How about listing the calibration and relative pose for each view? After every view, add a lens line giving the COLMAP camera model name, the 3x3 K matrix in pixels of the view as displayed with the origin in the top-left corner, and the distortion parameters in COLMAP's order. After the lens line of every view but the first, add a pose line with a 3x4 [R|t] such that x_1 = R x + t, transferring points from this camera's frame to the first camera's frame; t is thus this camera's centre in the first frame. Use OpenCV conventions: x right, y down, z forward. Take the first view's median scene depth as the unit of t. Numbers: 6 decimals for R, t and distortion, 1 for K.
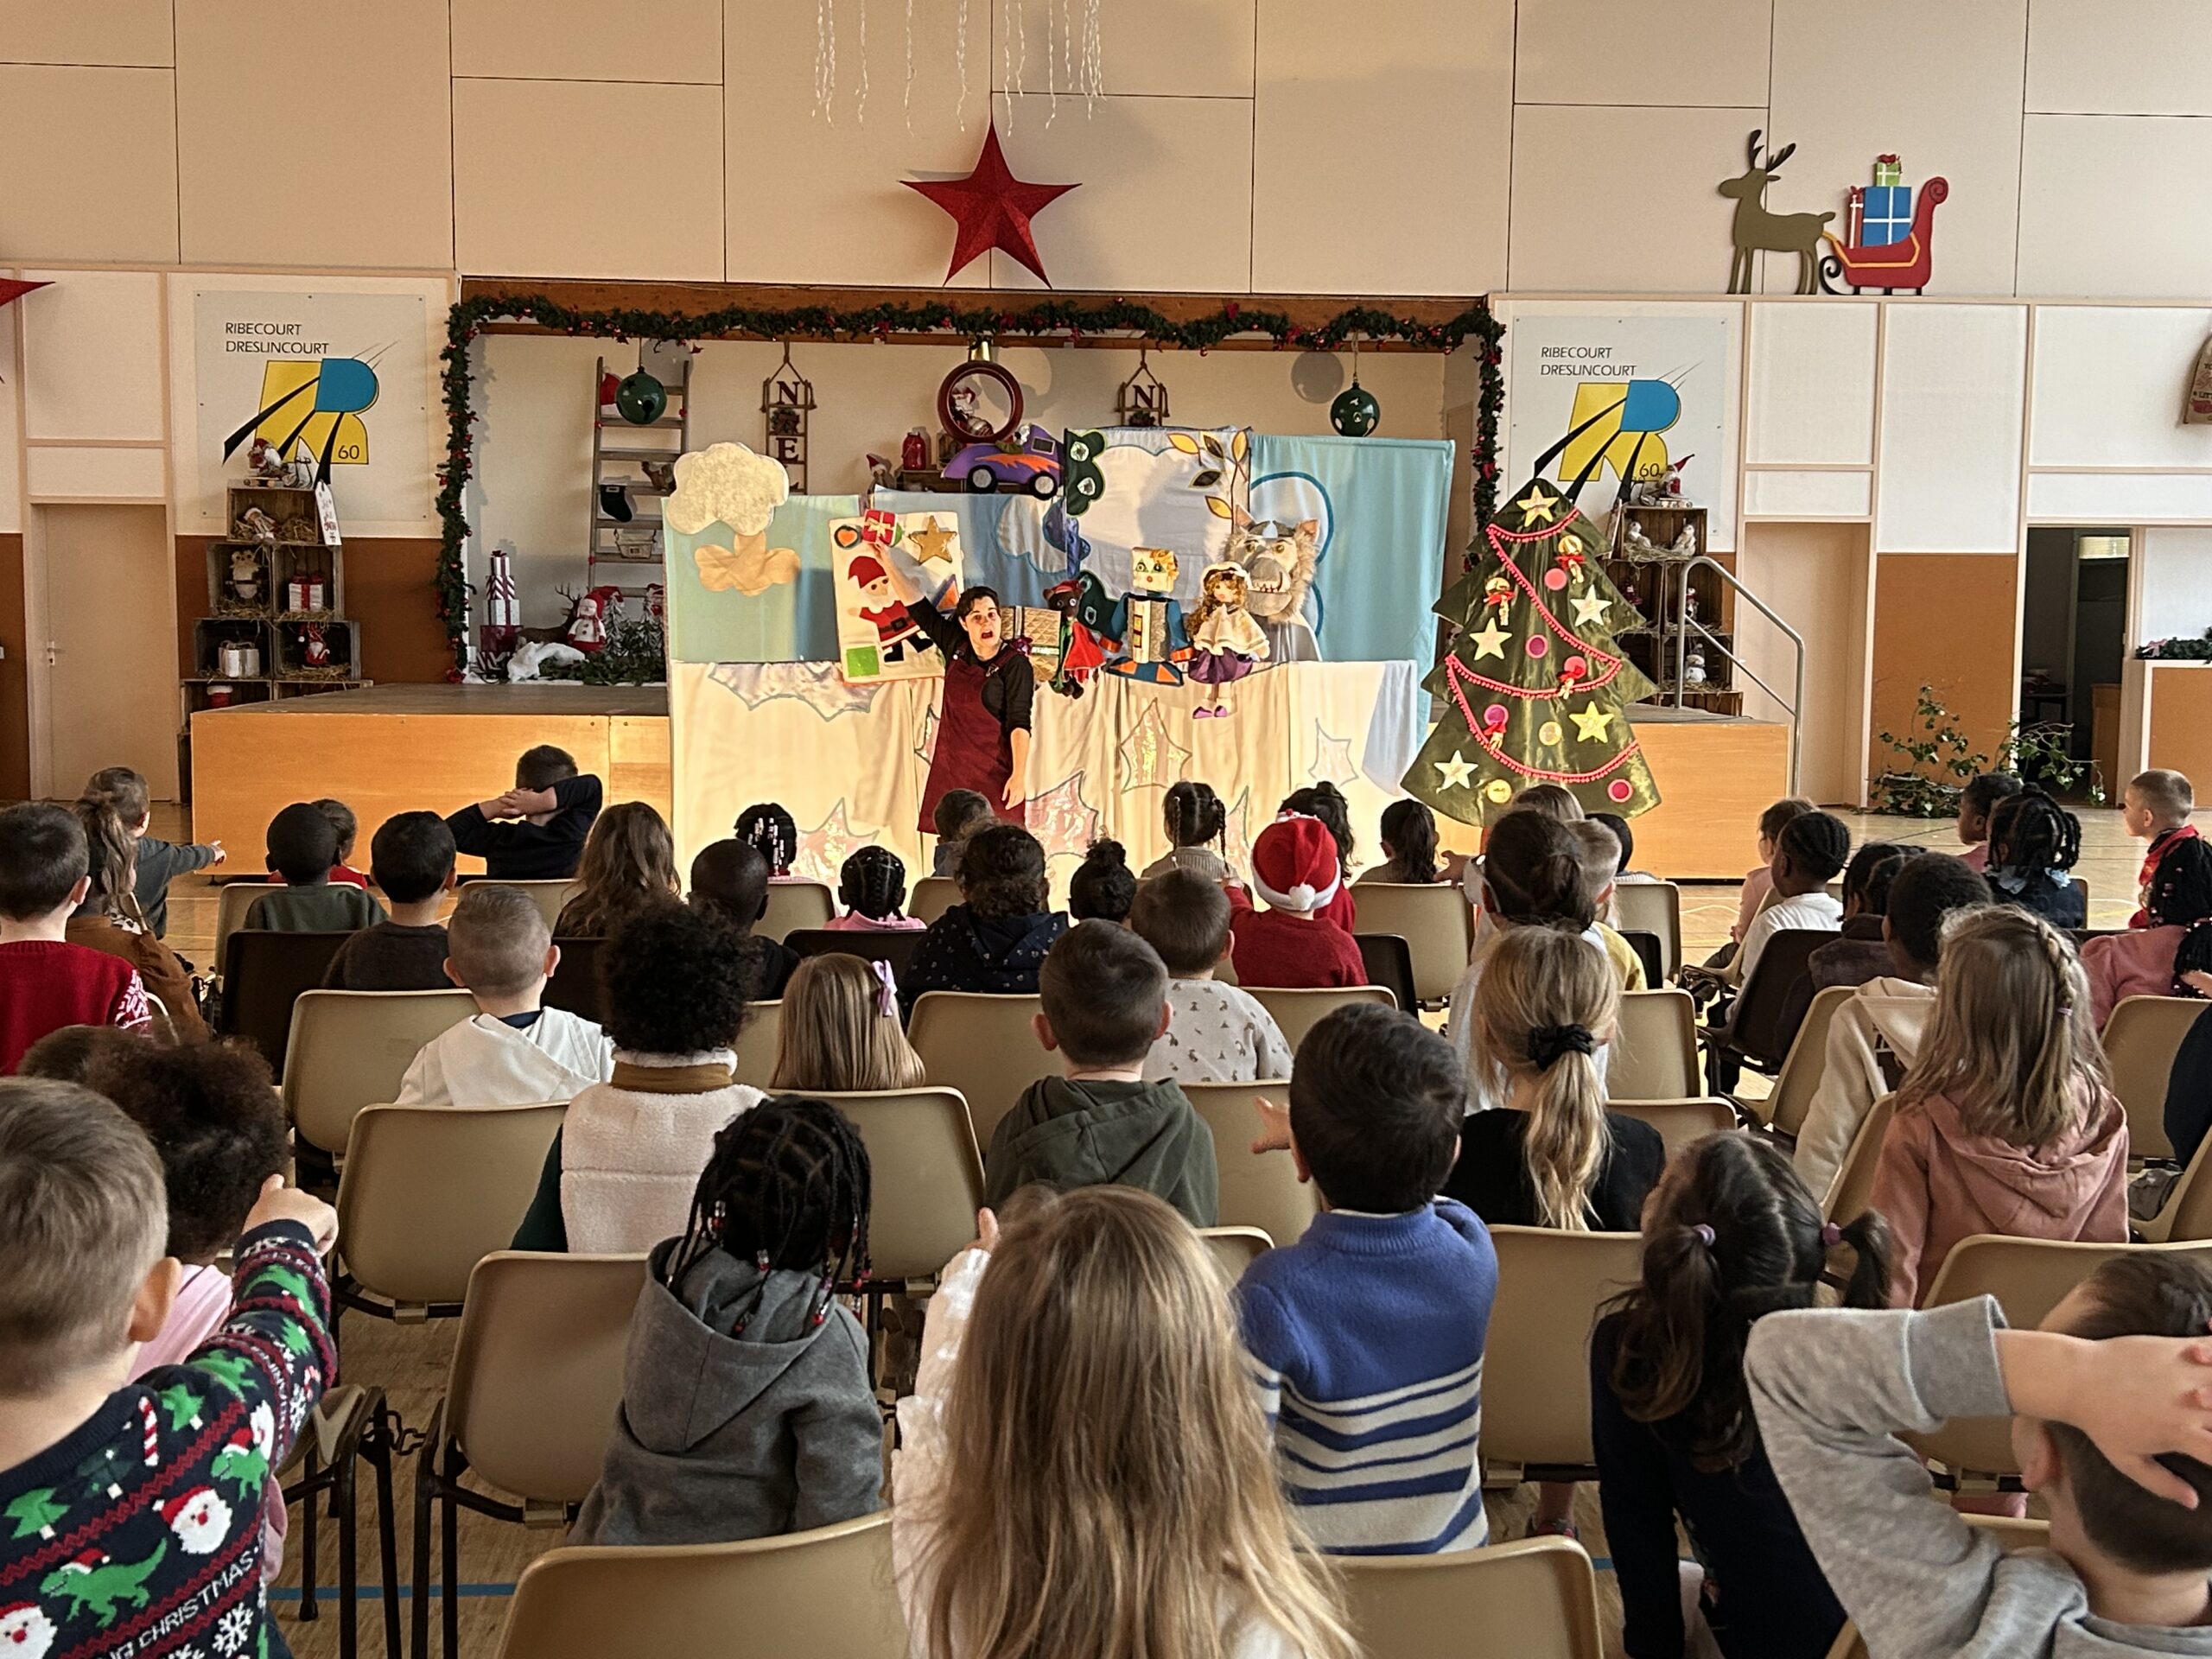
lens RADIAL K [[2606.1, 0, 1106.0], [0, 2606.1, 829.5], [0, 0, 1]] dist [0.153534, -0.431528]
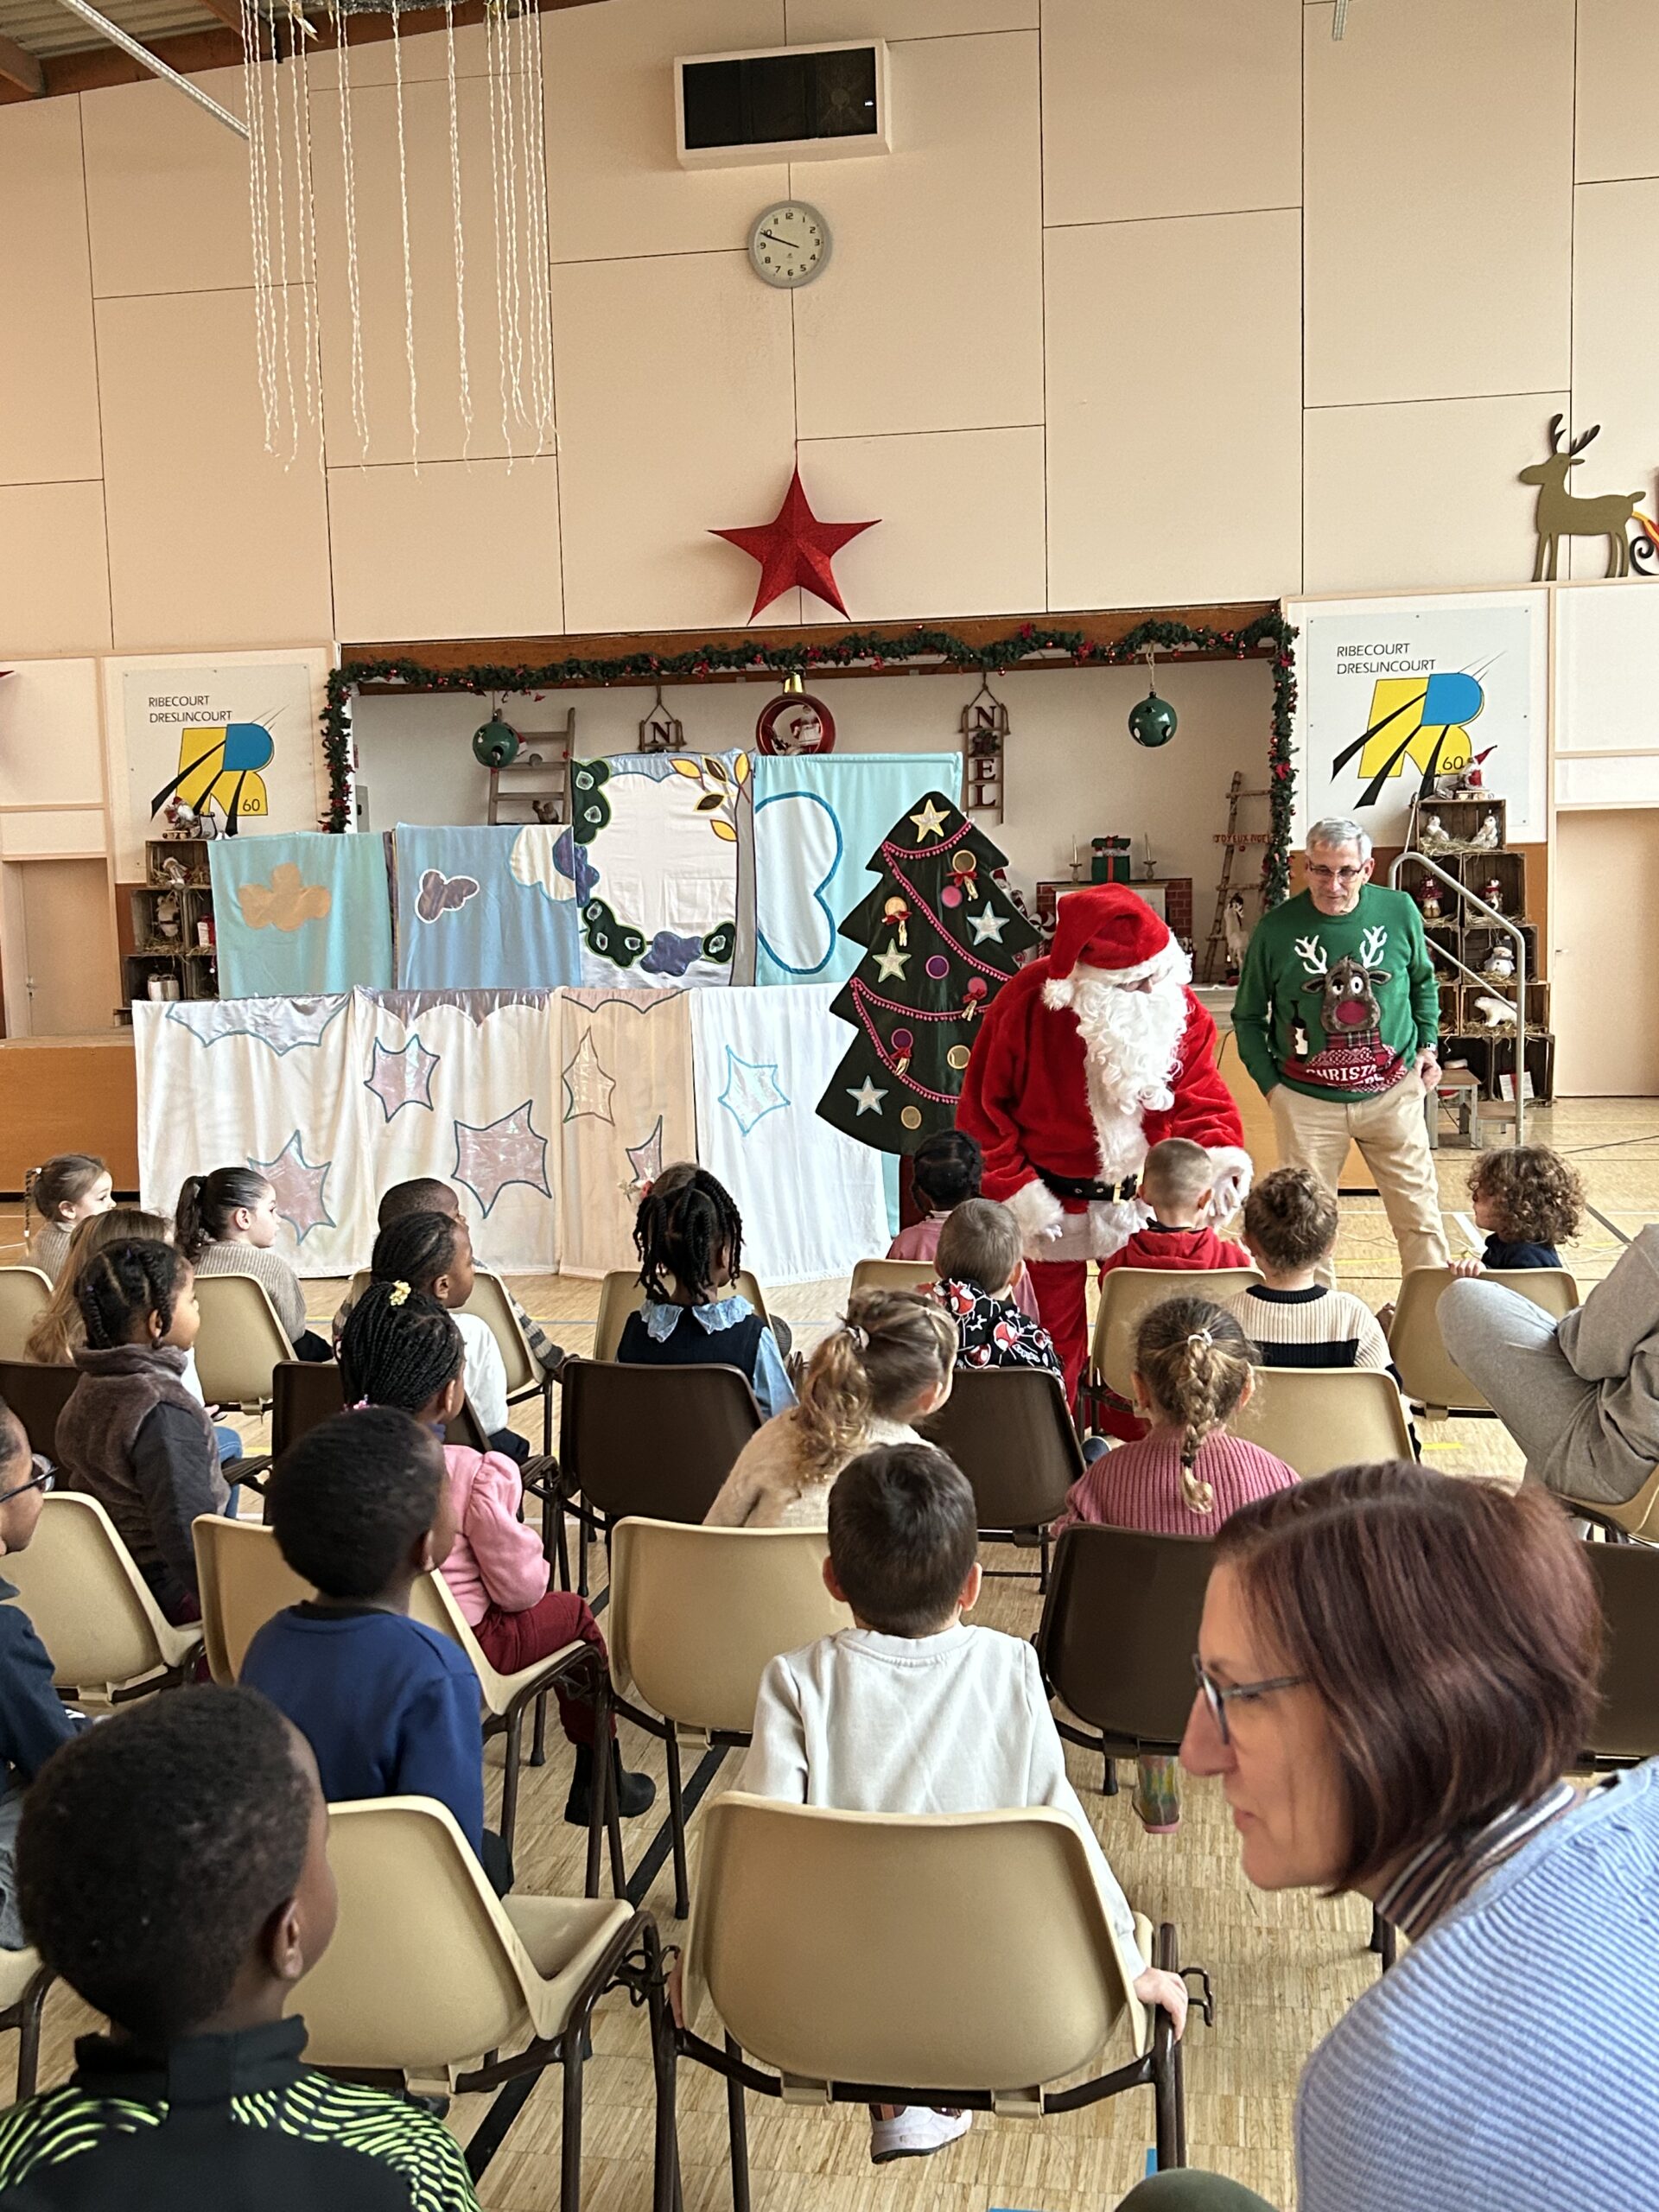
lens RADIAL K [[2217.5, 0, 829.5], [0, 2217.5, 1106.0], [0, 0, 1]] dist [0.141470, -0.367167]
pose [[0.970021, -0.011830, -0.242734, 0.186136], [0.013110, 0.999907, 0.003660, -0.013062], [0.242668, -0.006733, 0.970086, 0.117780]]
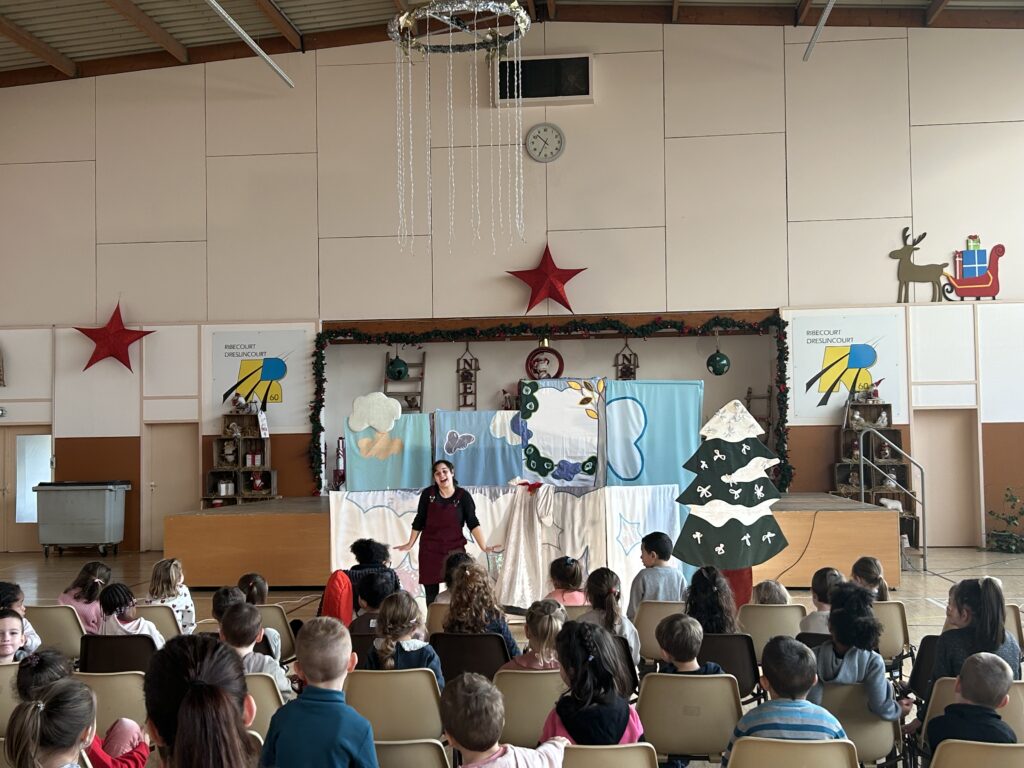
lens RADIAL K [[1172.9, 0, 494.8], [0, 1172.9, 384.3], [0, 0, 1]] dist [0.174785, -0.491955]
pose [[0.982863, -0.032492, -0.181450, 0.091491], [0.006904, 0.990141, -0.139906, -0.007633], [0.184207, 0.136256, 0.973397, 0.021675]]
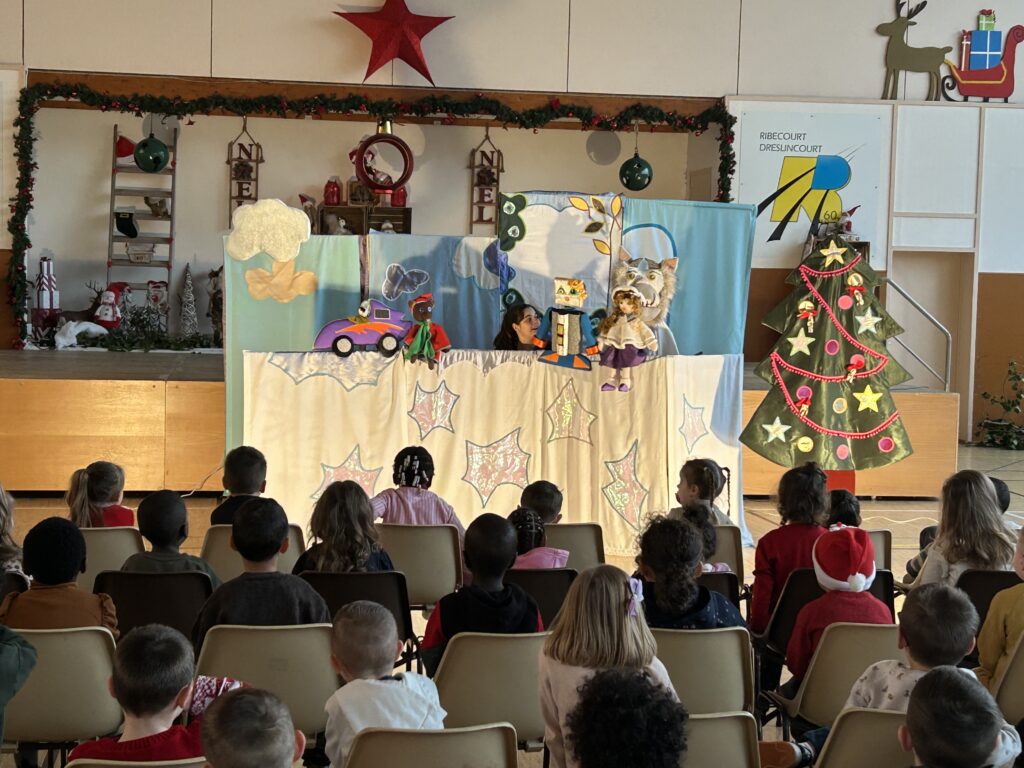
lens RADIAL K [[1769.9, 0, 494.2], [0, 1769.9, 382.0], [0, 0, 1]] dist [0.160400, -0.406983]
pose [[0.997357, 0.009575, 0.072028, -0.057342], [-0.007519, 0.999558, -0.028754, -0.011465], [-0.072271, 0.028136, 0.996988, 0.005159]]
